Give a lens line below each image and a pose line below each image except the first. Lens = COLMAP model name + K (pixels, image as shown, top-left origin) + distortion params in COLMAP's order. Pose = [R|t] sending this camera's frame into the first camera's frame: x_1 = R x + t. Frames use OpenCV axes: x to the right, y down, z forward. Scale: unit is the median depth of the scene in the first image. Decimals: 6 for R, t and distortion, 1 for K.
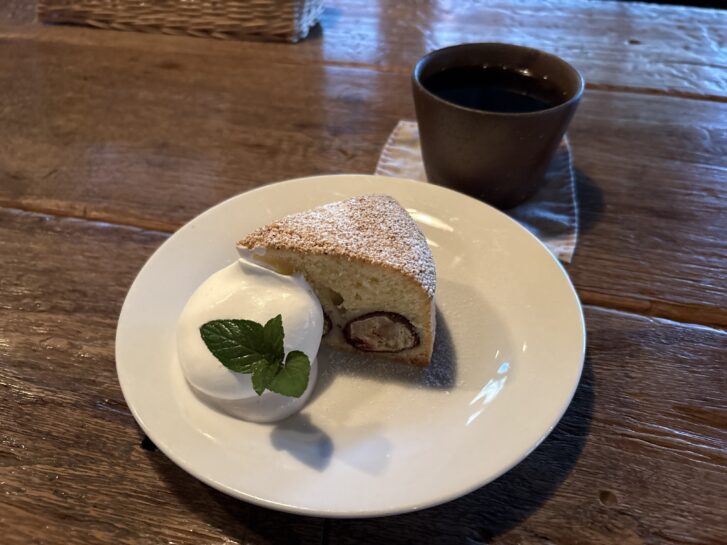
lens RADIAL K [[562.5, 0, 363.7], [0, 562.5, 282.4], [0, 0, 1]] dist [0.095796, -0.158346]
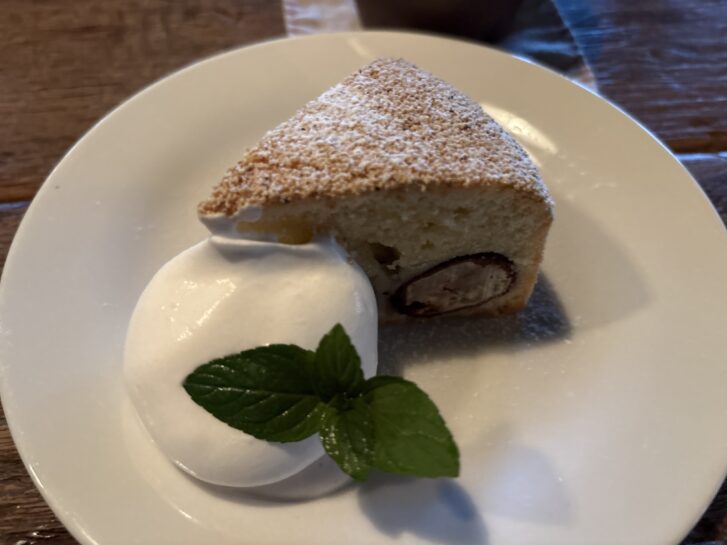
lens RADIAL K [[562.5, 0, 363.7], [0, 562.5, 282.4], [0, 0, 1]] dist [0.095796, -0.158346]
pose [[0.931103, -0.290474, 0.220619, -0.216170], [0.235858, 0.940834, 0.243316, -0.097303], [-0.278242, -0.174518, 0.944524, 0.460001]]
